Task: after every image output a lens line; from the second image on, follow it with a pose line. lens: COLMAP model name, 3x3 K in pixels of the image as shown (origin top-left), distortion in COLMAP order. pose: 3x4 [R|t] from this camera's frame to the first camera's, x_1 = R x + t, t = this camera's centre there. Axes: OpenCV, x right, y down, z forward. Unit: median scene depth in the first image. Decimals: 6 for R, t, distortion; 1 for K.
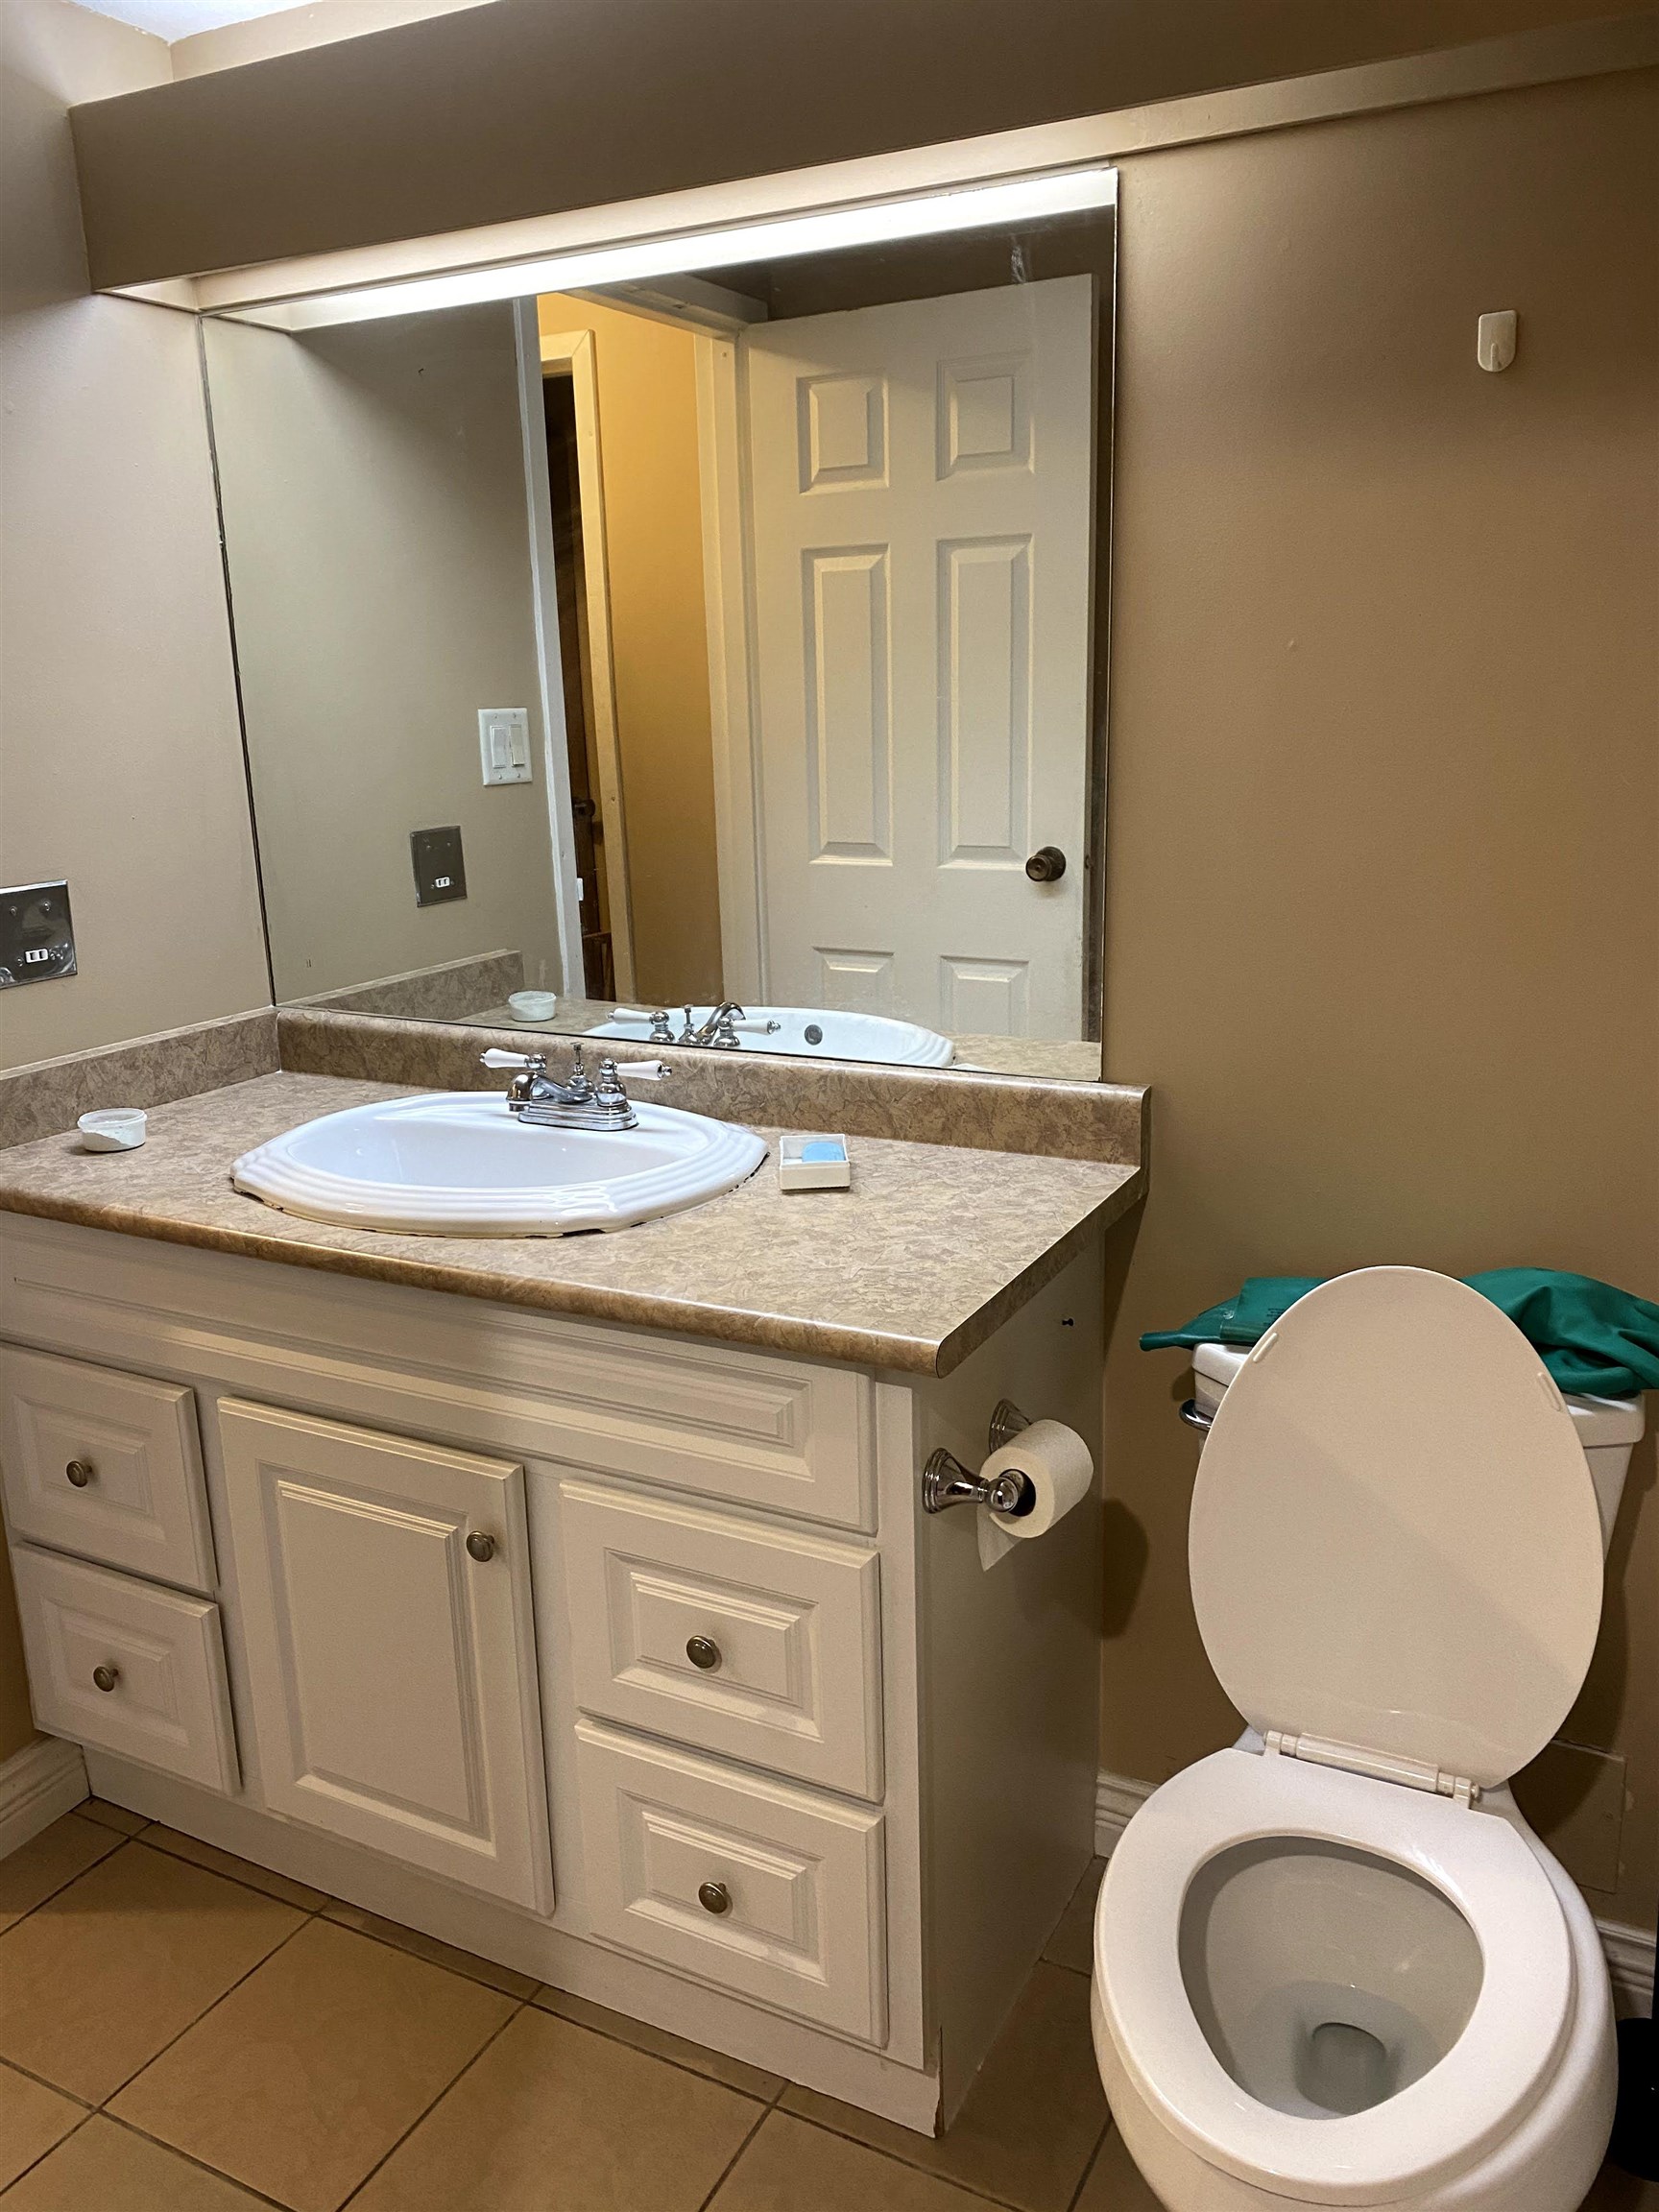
lens RADIAL K [[1691.1, 0, 819.4], [0, 1691.1, 1101.0], [0, 0, 1]] dist [0.052359, -0.067313]
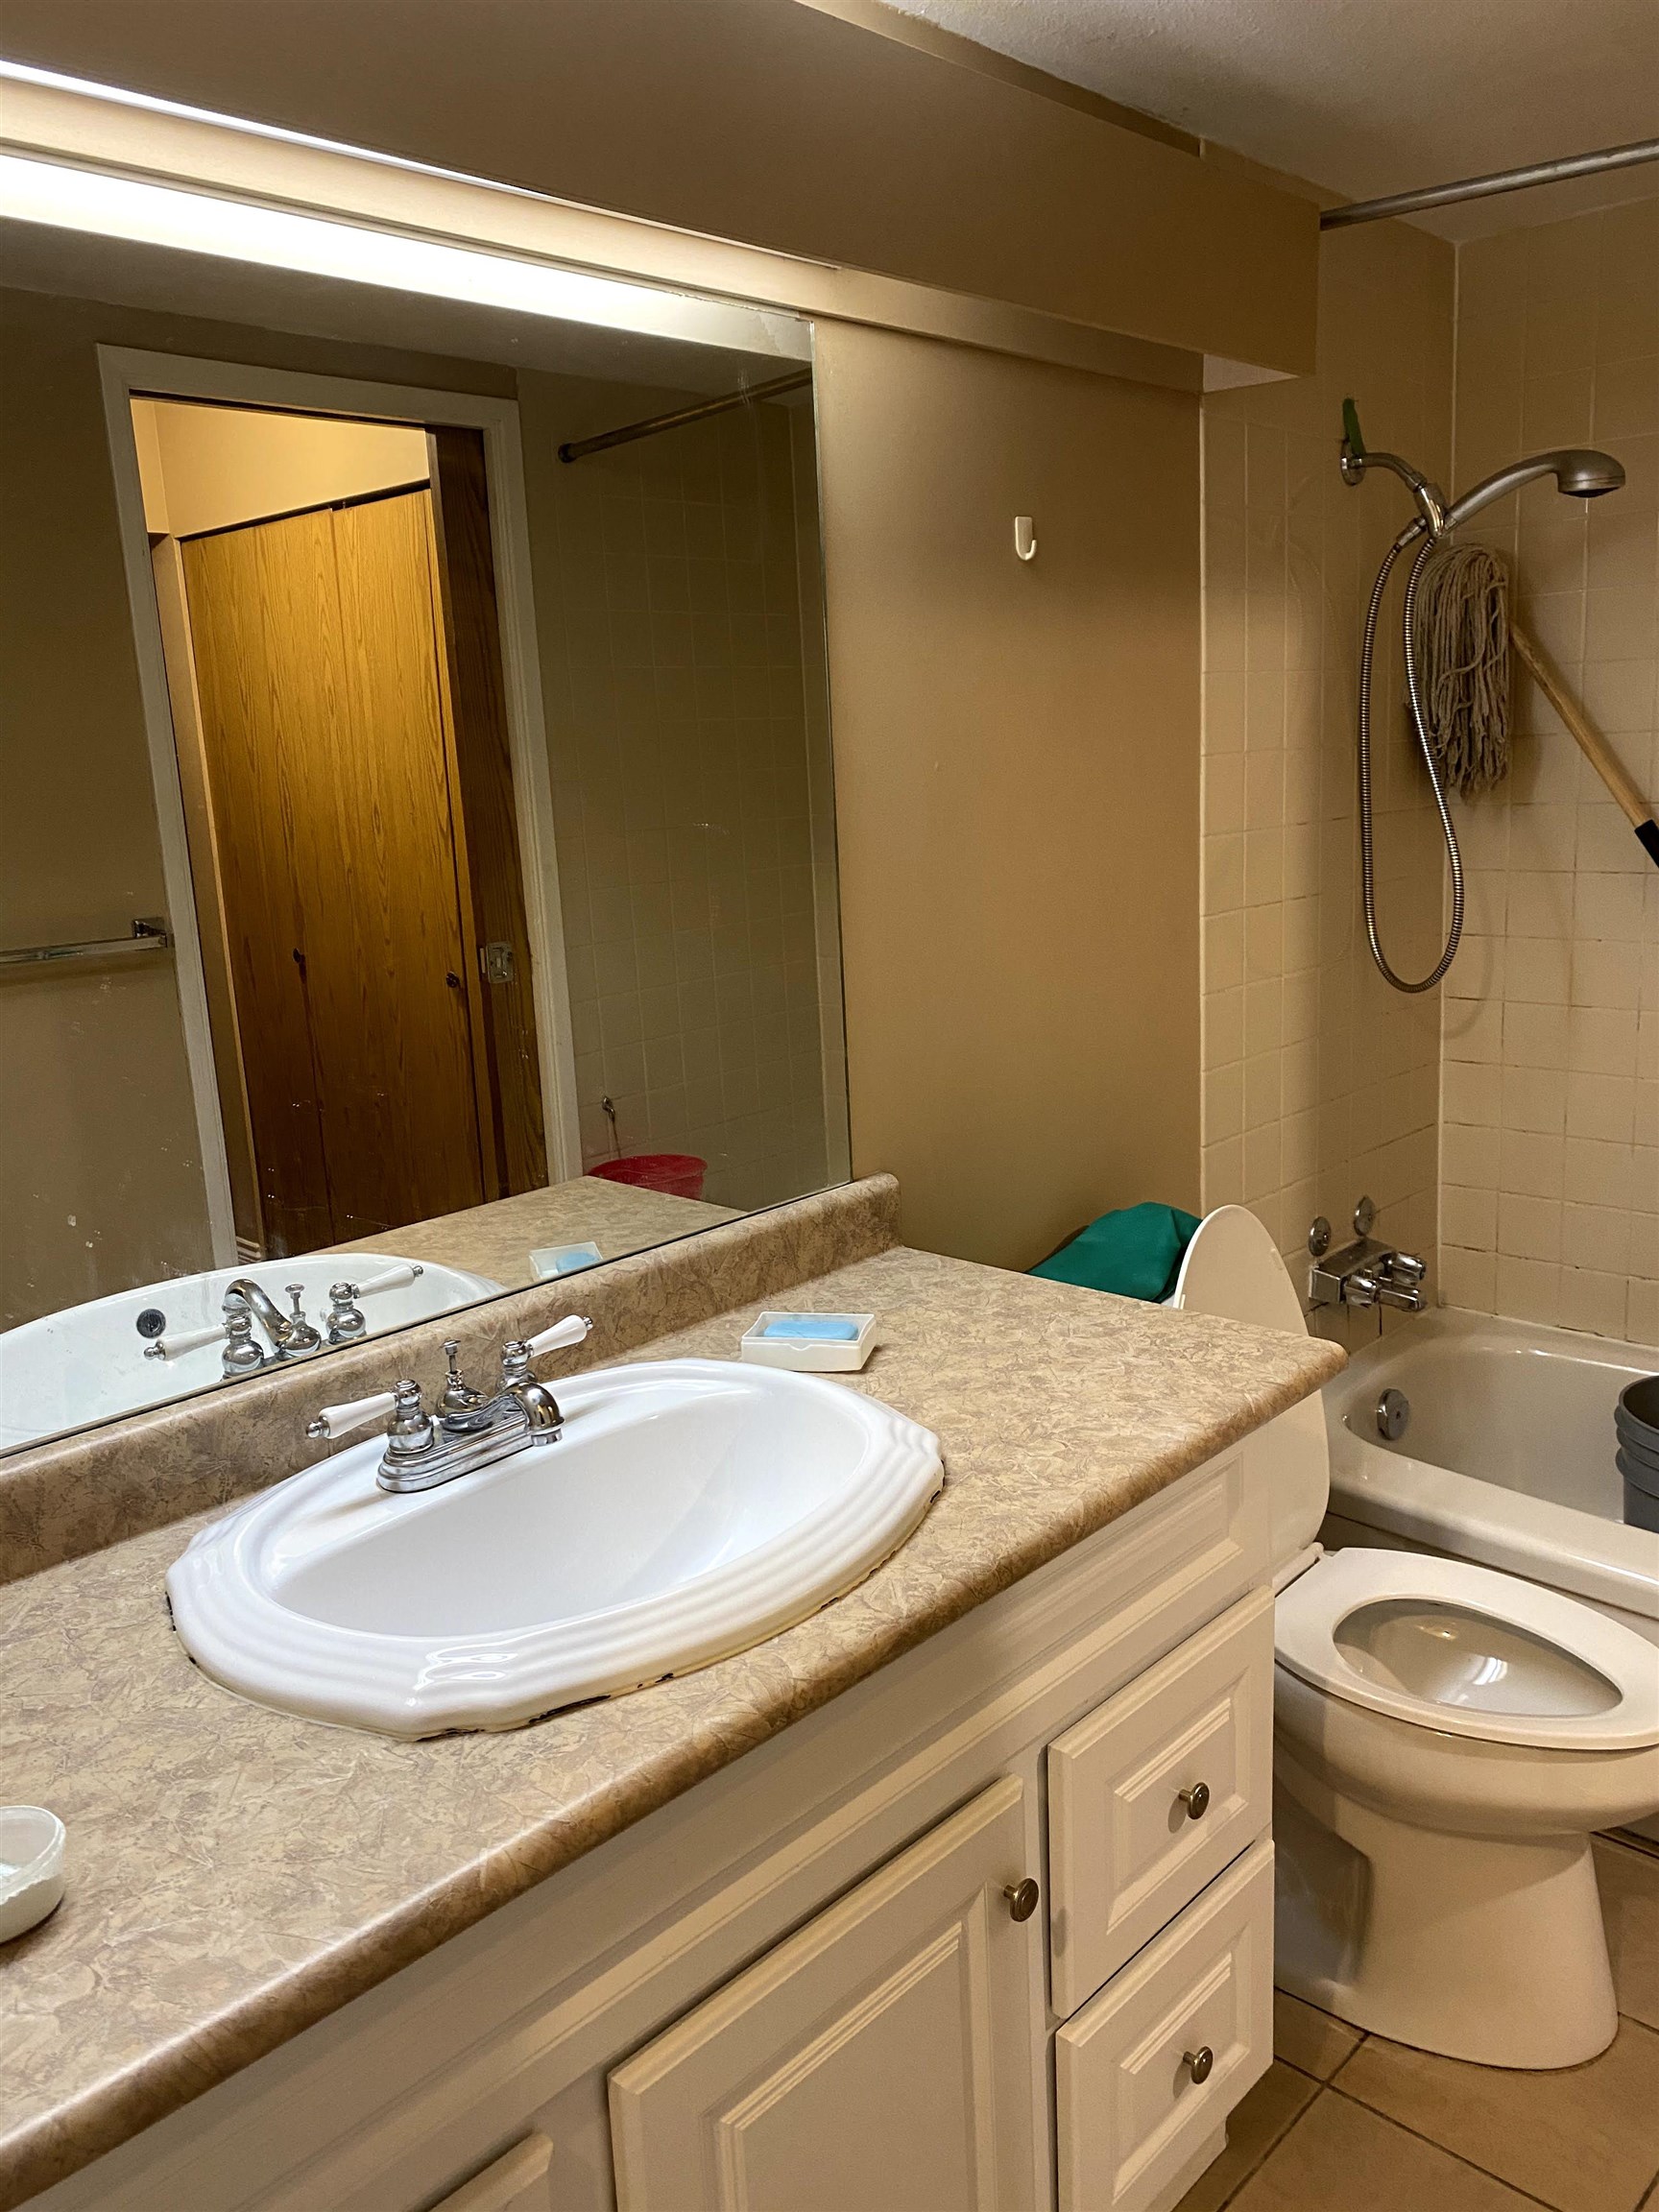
lens RADIAL K [[1691.1, 0, 827.0], [0, 1691.1, 1099.7], [0, 0, 1]] dist [0.052359, -0.067313]
pose [[0.272954, -0.188883, 0.943302, -0.852761], [0.276094, 0.954668, 0.111269, -0.189555], [-0.921558, 0.230069, 0.312730, 0.722900]]
